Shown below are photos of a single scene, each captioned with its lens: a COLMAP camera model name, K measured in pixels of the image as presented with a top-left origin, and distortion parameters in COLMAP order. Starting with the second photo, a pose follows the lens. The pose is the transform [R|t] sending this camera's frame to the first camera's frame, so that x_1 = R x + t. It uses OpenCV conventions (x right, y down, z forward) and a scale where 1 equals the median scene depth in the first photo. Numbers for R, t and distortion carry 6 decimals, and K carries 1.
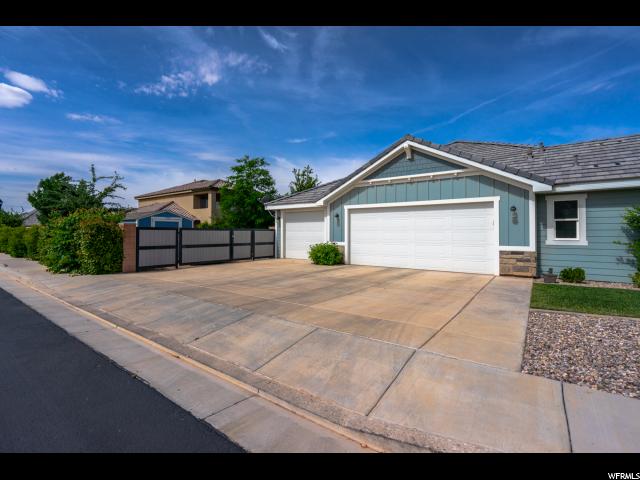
lens RADIAL K [[299.4, 0, 320.5], [0, 299.4, 229.5], [0, 0, 1]] dist [-0.000733, 0.000072]
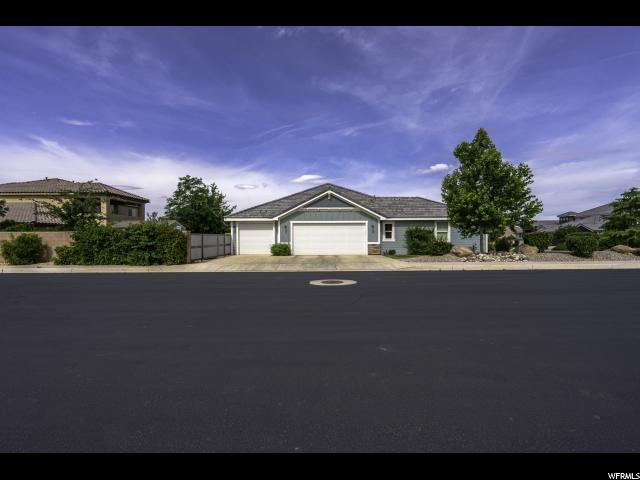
lens RADIAL K [[293.5, 0, 320.0], [0, 293.5, 240.0], [0, 0, 1]] dist [-0.001837, -0.000183]
pose [[0.807089, -0.009037, 0.590360, -0.790570], [-0.001412, 0.999850, 0.017235, -0.000735], [-0.590427, -0.014743, 0.806956, -0.468427]]
